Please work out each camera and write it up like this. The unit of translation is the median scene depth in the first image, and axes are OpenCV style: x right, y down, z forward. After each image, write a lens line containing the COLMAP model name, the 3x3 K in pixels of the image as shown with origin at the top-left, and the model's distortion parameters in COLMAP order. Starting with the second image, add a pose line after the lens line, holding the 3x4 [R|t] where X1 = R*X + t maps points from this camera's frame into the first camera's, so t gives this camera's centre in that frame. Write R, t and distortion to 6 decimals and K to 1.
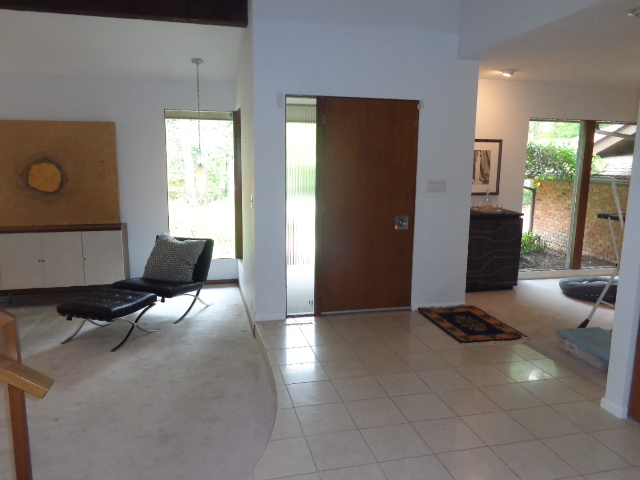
lens RADIAL K [[478.5, 0, 321.9], [0, 478.5, 240.8], [0, 0, 1]] dist [-0.002579, 0.008810]
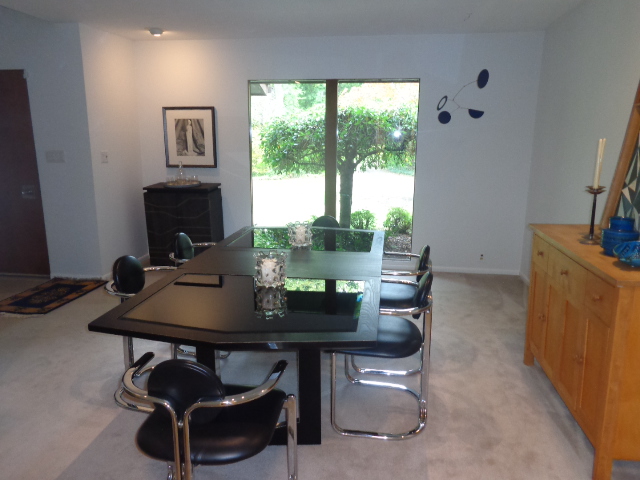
lens RADIAL K [[478.5, 0, 319.4], [0, 478.5, 237.8], [0, 0, 1]] dist [-0.002579, 0.008810]
pose [[0.923833, 0.069807, -0.376377, 0.953968], [-0.053962, 0.997162, 0.052492, -0.023042], [0.378973, -0.028183, 0.924978, 0.240656]]
